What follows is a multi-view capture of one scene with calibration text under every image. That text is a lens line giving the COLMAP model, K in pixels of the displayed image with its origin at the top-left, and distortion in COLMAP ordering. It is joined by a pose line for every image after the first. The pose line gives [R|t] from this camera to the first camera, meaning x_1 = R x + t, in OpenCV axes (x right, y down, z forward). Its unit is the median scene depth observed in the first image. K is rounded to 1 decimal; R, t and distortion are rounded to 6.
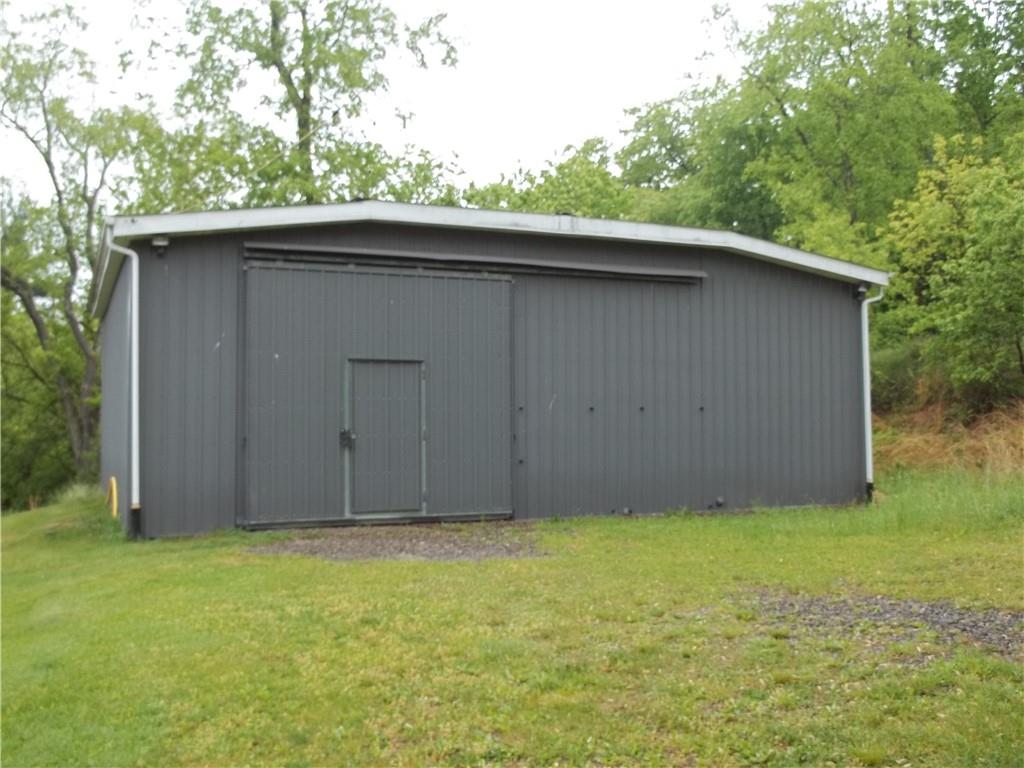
lens RADIAL K [[999.1, 0, 508.4], [0, 999.1, 386.2], [0, 0, 1]] dist [-0.033192, 0.000000]
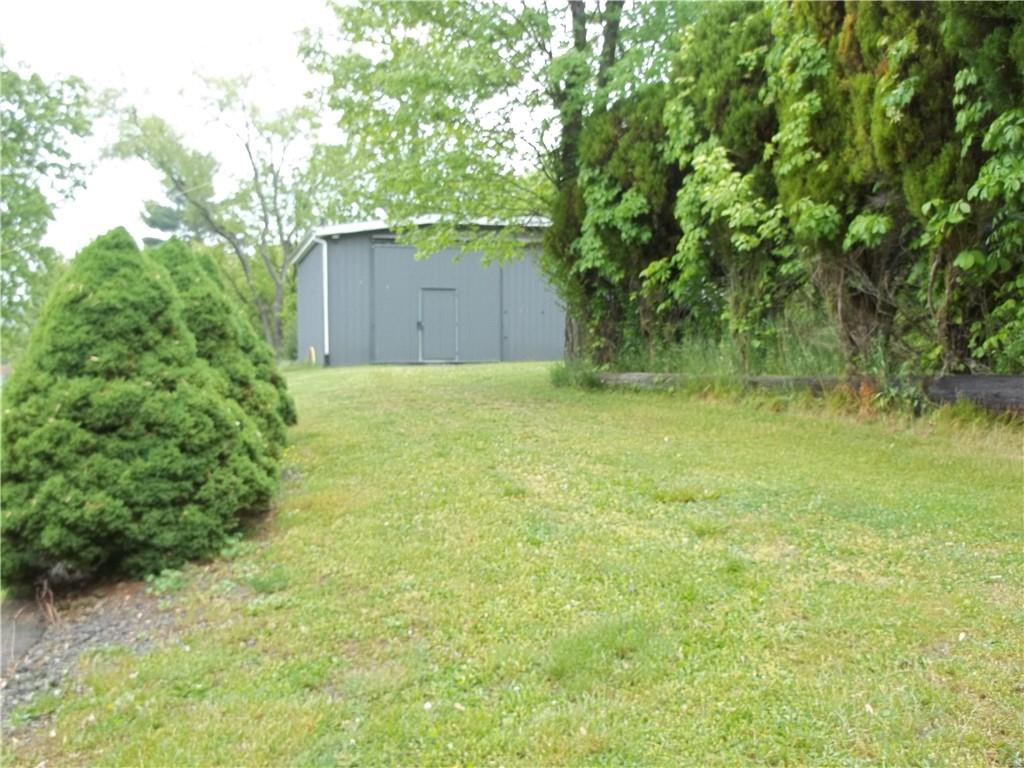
lens RADIAL K [[999.1, 0, 513.4], [0, 999.1, 381.7], [0, 0, 1]] dist [-0.033192, 0.000000]
pose [[0.990278, 0.007127, -0.138921, 0.336433], [0.003189, 0.997261, 0.073895, 0.015685], [0.139067, -0.073620, 0.987543, -1.105151]]
